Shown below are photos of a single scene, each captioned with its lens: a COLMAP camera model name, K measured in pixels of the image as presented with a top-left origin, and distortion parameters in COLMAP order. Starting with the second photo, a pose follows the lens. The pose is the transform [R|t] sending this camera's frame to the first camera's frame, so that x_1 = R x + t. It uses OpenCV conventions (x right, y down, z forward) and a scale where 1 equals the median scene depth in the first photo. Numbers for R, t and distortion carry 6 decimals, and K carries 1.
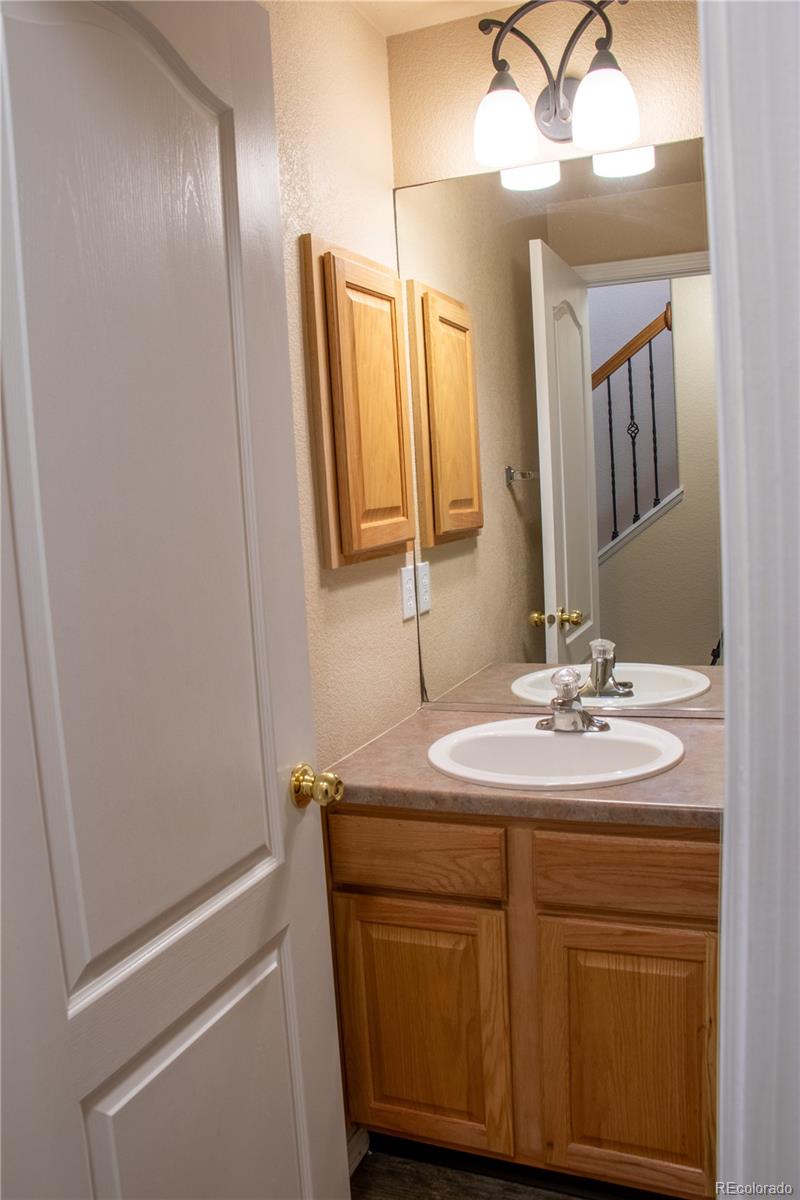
lens RADIAL K [[996.7, 0, 400.0], [0, 996.7, 600.0], [0, 0, 1]] dist [-0.212932, 0.157329]
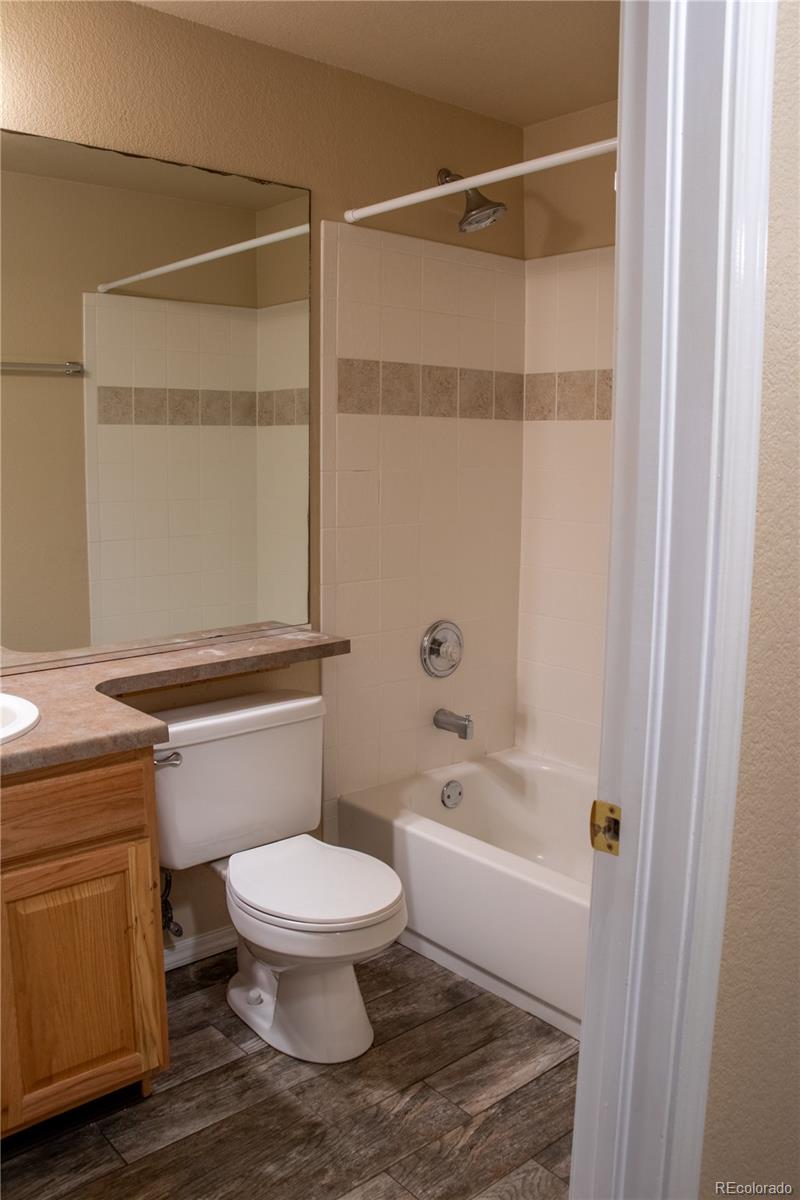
lens RADIAL K [[977.0, 0, 400.0], [0, 977.0, 600.0], [0, 0, 1]] dist [-0.193885, 0.154444]
pose [[0.416718, -0.080990, 0.905421, -0.530256], [0.051322, 0.996531, 0.065519, 0.001426], [-0.907586, 0.019165, 0.419429, 0.218134]]
